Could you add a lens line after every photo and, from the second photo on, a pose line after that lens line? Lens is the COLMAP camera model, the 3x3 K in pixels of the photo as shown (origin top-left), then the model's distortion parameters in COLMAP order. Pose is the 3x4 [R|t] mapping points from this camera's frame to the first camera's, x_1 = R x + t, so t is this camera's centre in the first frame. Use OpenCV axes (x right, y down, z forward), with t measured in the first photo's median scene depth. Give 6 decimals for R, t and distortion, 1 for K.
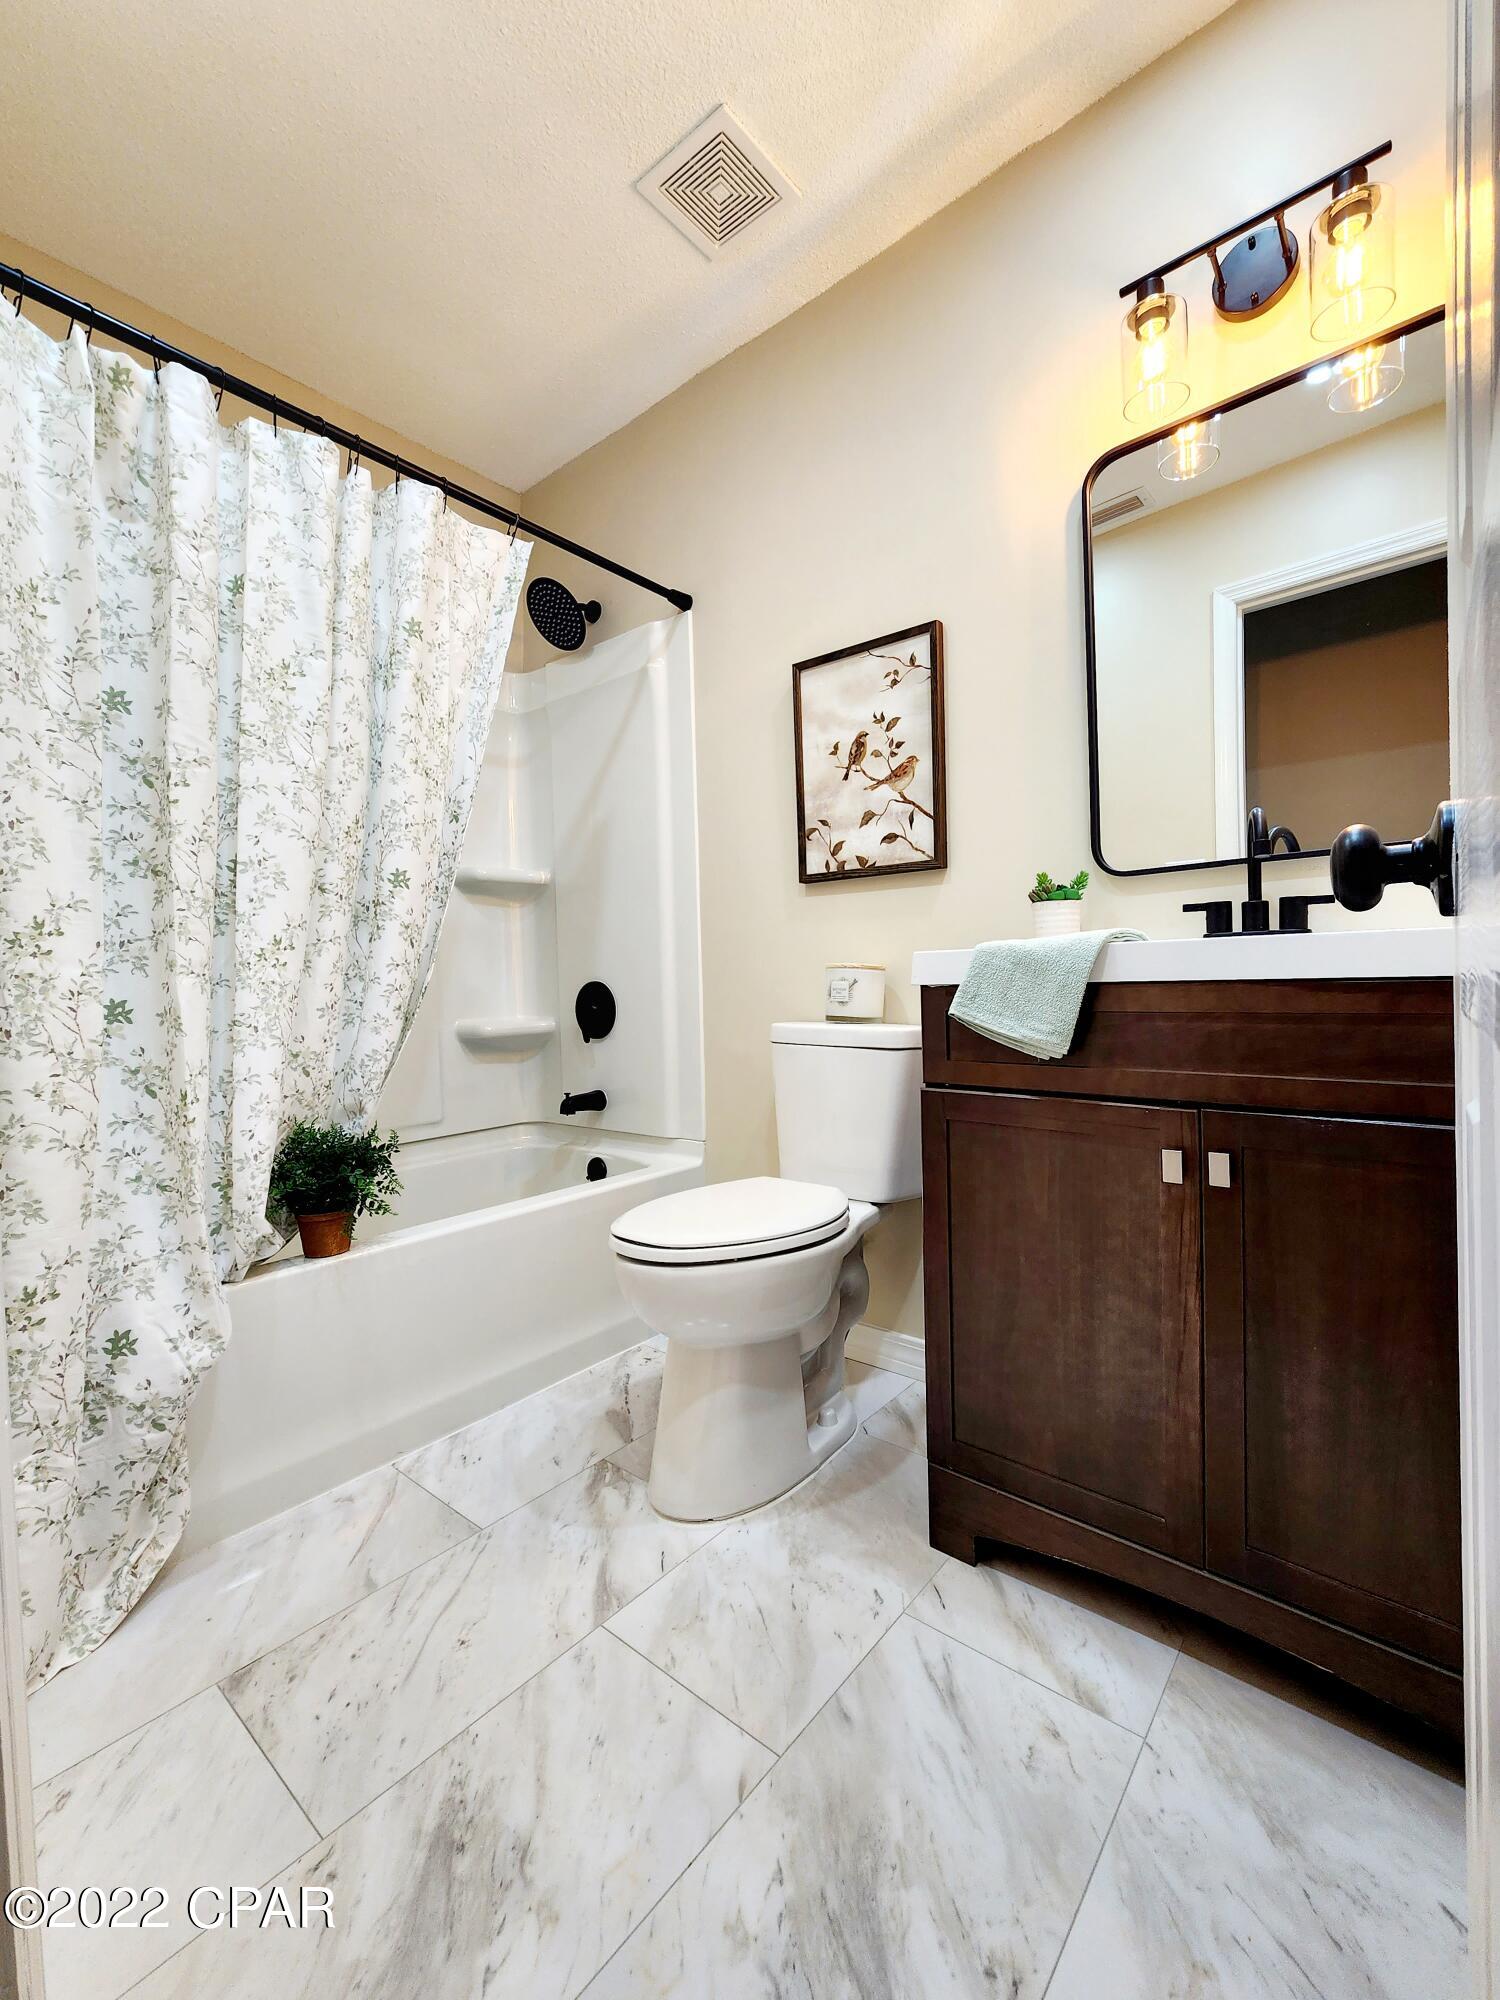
lens RADIAL K [[823.3, 0, 759.7], [0, 823.3, 999.5], [0, 0, 1]] dist [-0.000586, -0.000267]
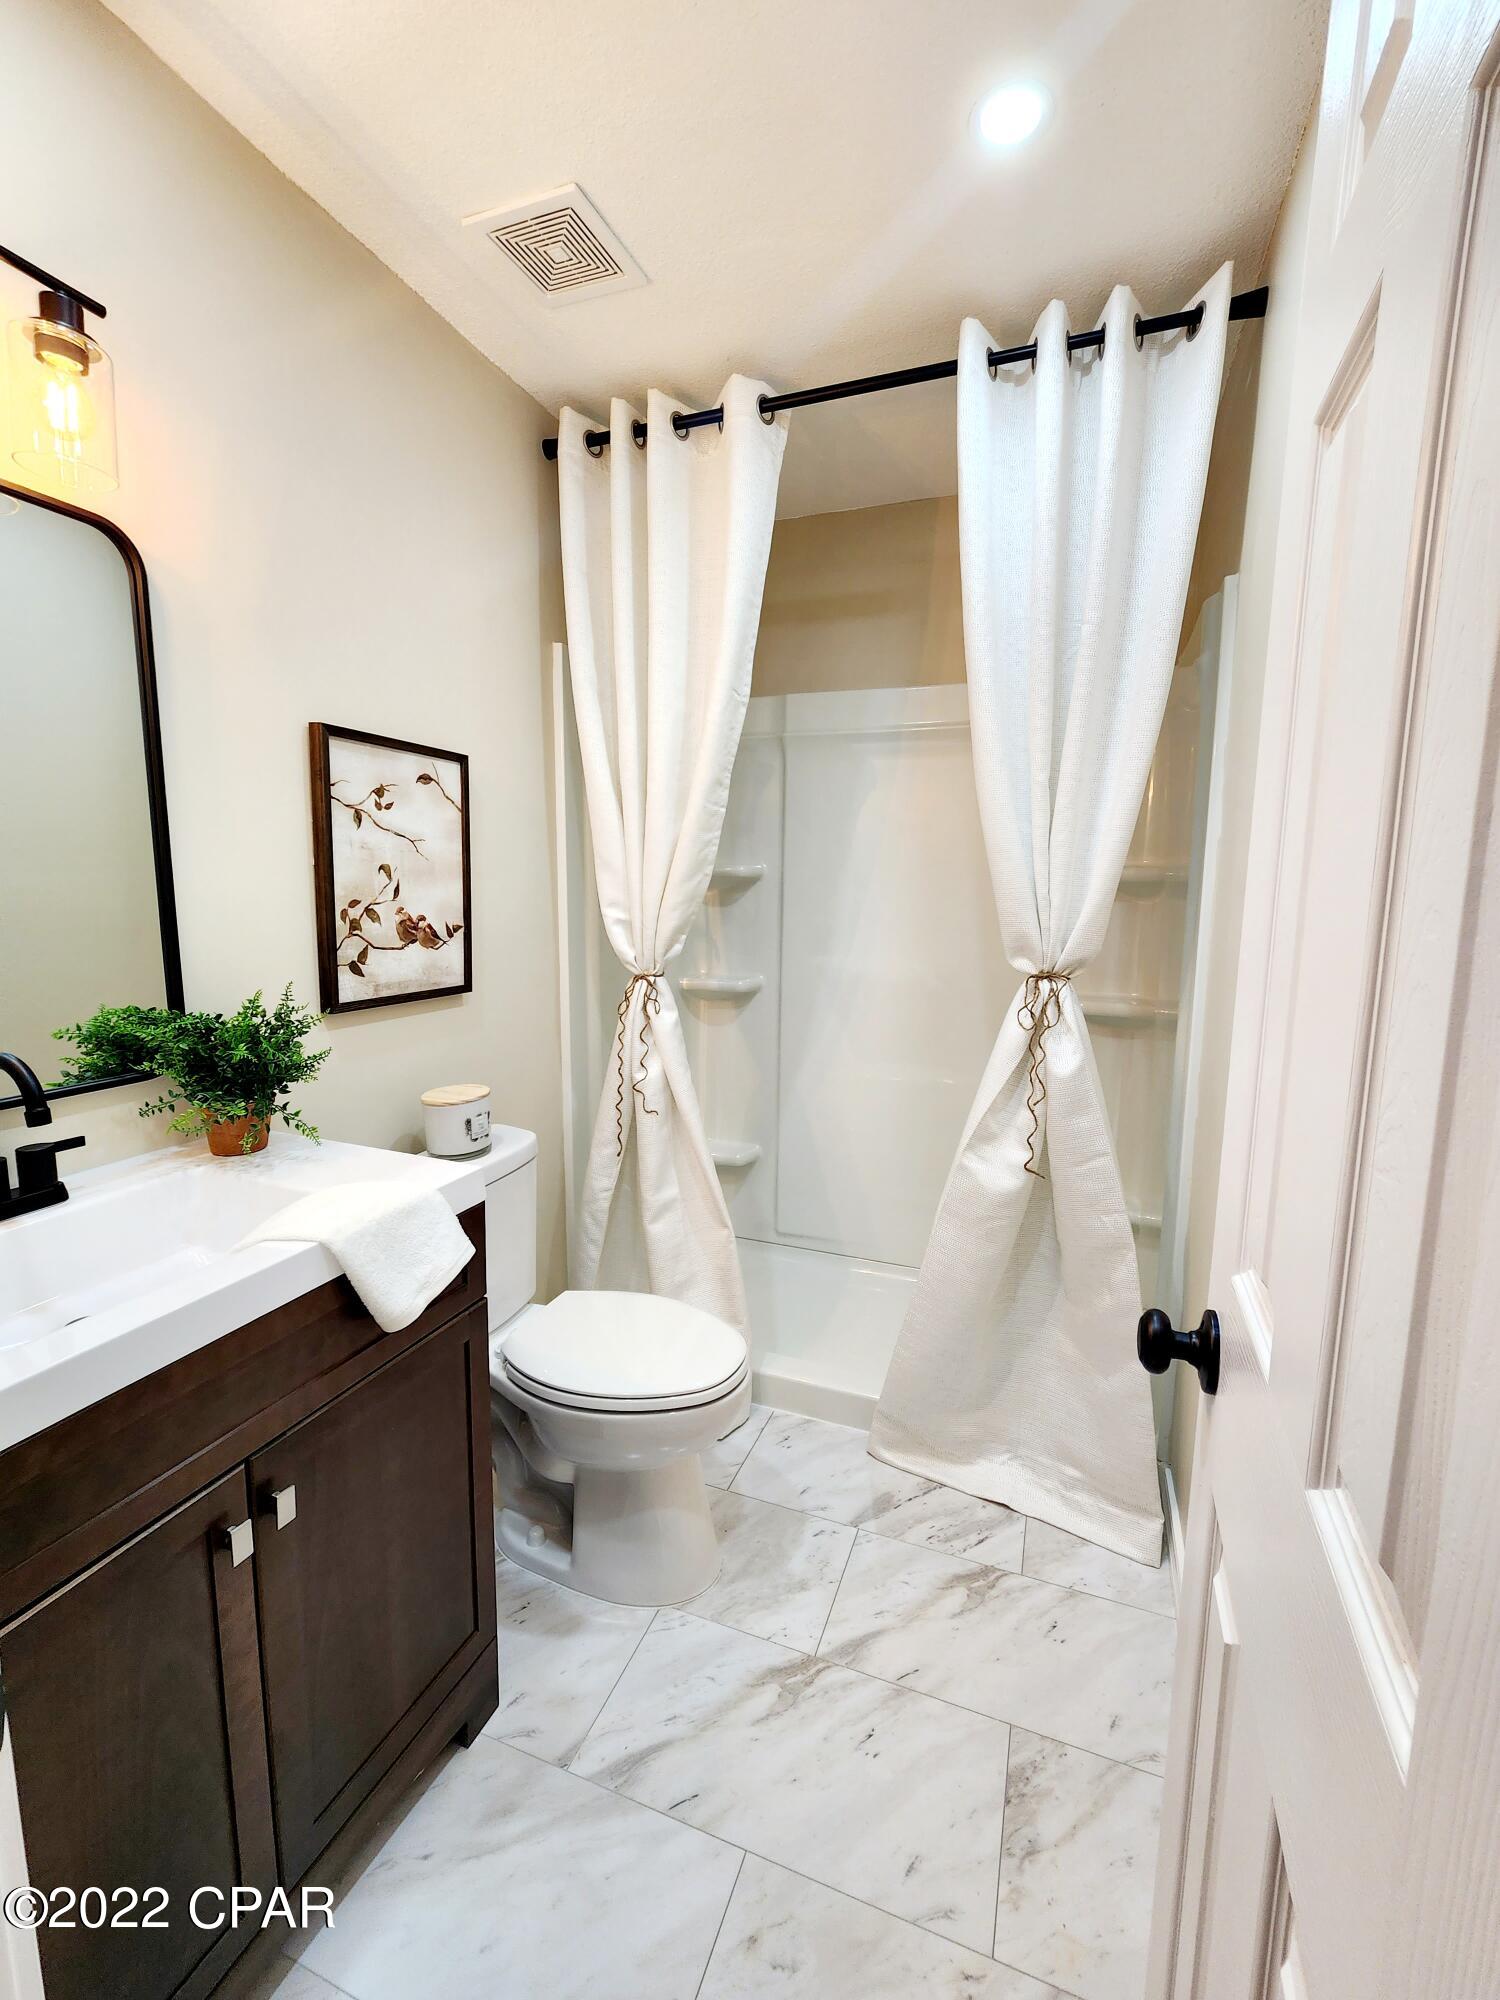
lens RADIAL K [[823.3, 0, 763.8], [0, 823.3, 1001.2], [0, 0, 1]] dist [-0.000586, -0.000267]
pose [[-0.329431, -0.106006, 0.938210, -0.287855], [0.011429, 0.993157, 0.116227, -0.309016], [-0.944110, 0.049011, -0.325965, 0.509596]]
